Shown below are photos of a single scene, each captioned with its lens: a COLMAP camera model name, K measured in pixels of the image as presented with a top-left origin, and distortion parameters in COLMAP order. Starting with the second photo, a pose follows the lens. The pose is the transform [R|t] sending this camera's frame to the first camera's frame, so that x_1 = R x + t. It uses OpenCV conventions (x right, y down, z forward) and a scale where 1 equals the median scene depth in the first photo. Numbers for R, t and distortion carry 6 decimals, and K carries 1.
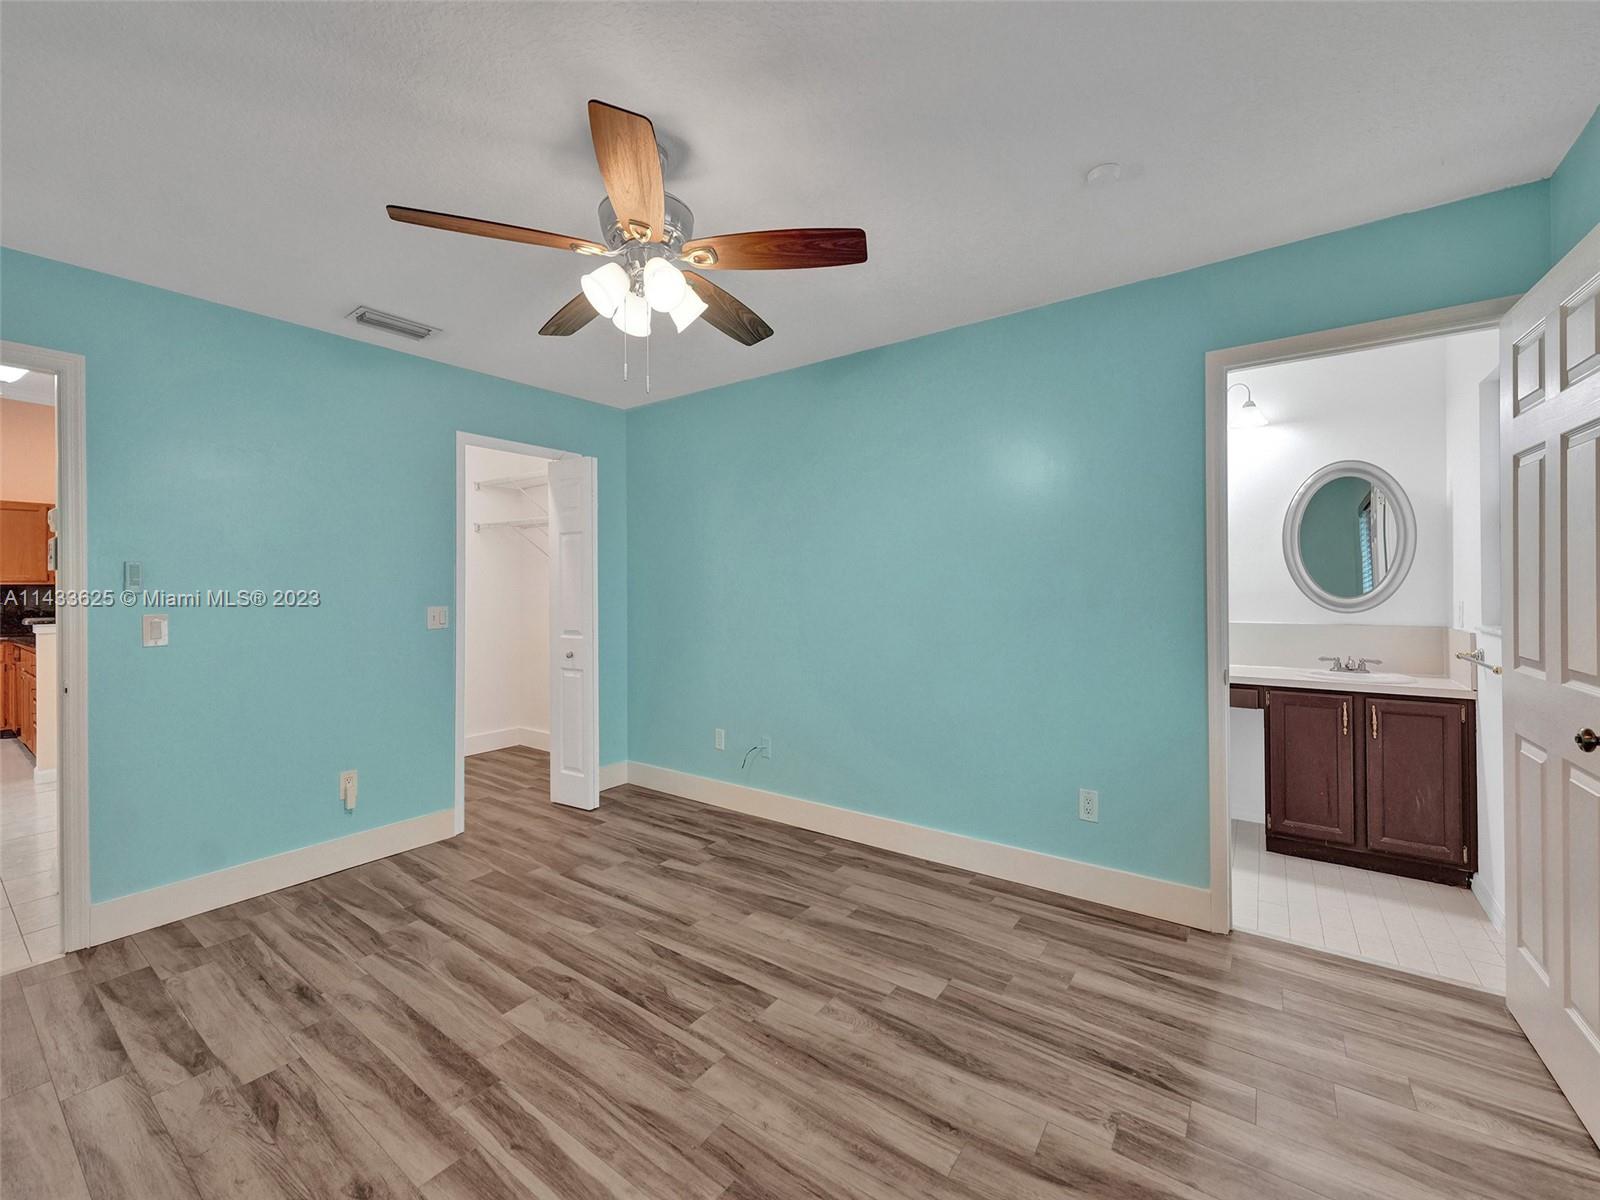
lens RADIAL K [[648.2, 0, 803.5], [0, 648.2, 577.5], [0, 0, 1]] dist [0.001887, 0.000194]
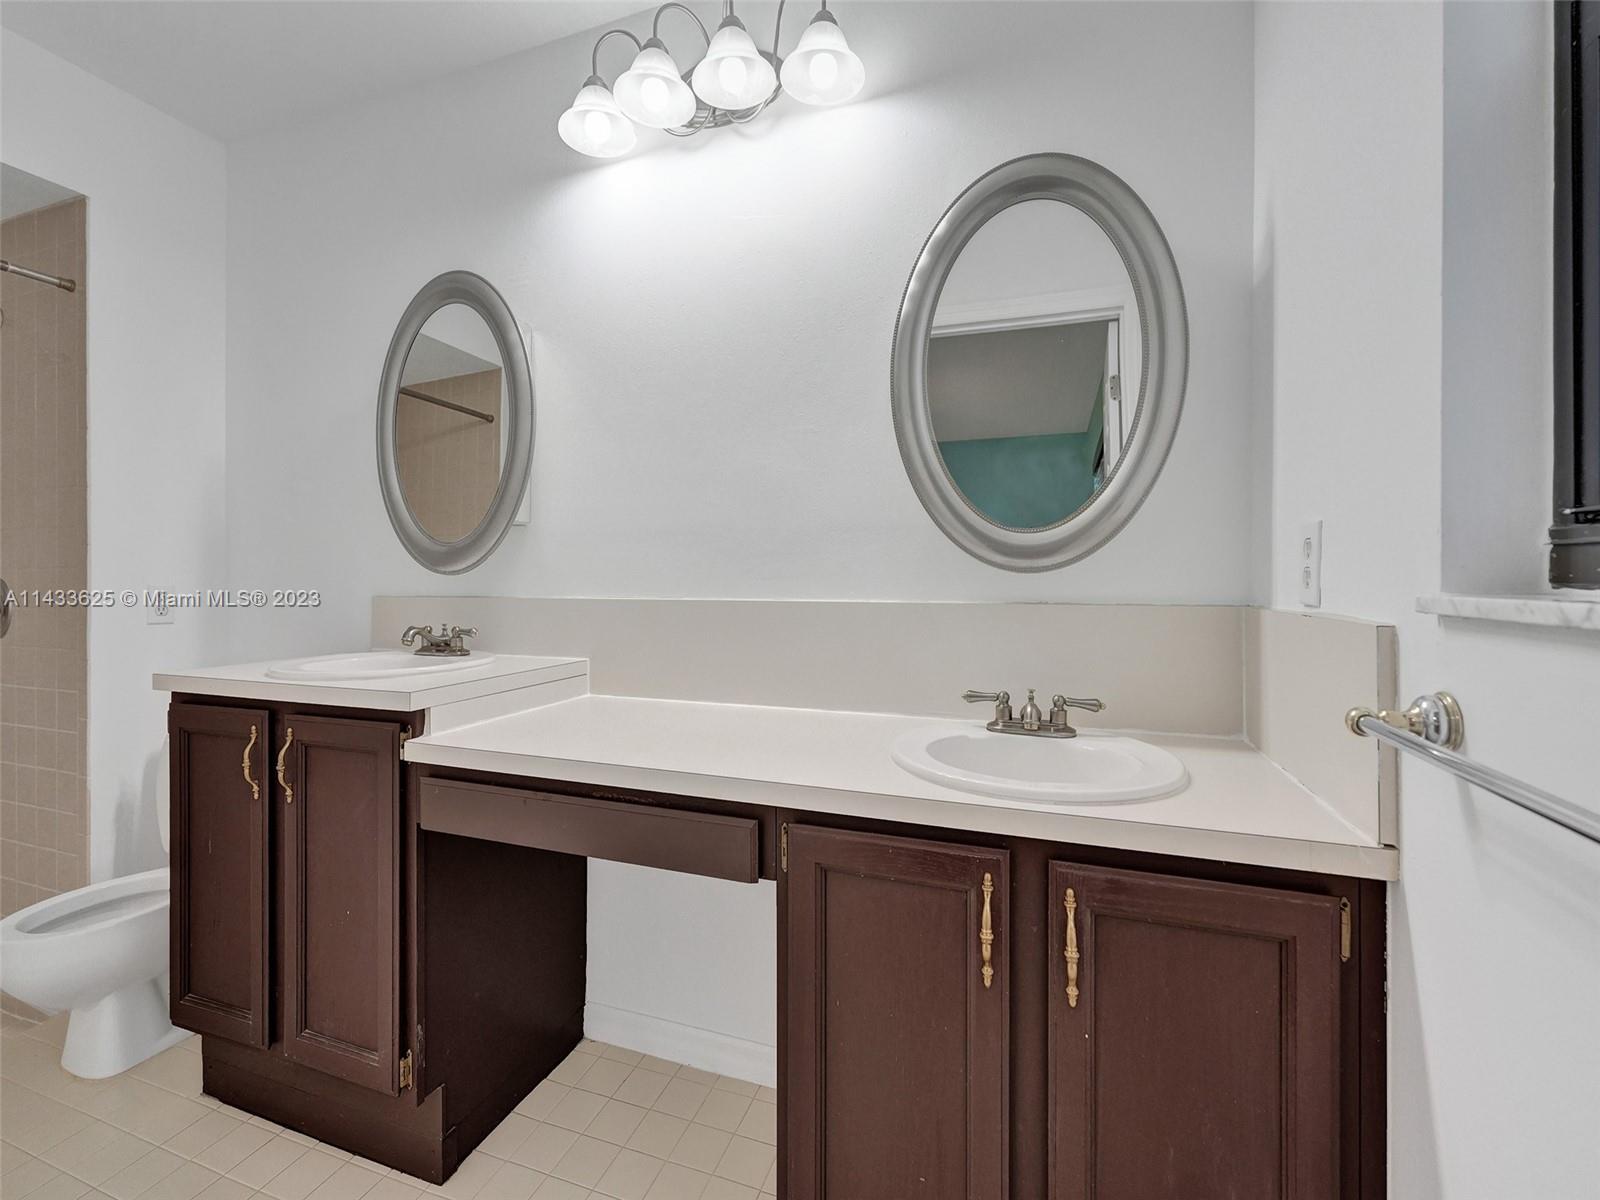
lens RADIAL K [[648.2, 0, 803.5], [0, 648.2, 577.5], [0, 0, 1]] dist [0.001887, 0.000194]
pose [[0.962093, 0.004621, 0.272682, 0.678309], [-0.008269, 0.999891, 0.012231, 0.059596], [-0.272595, -0.014022, 0.962027, 0.750645]]
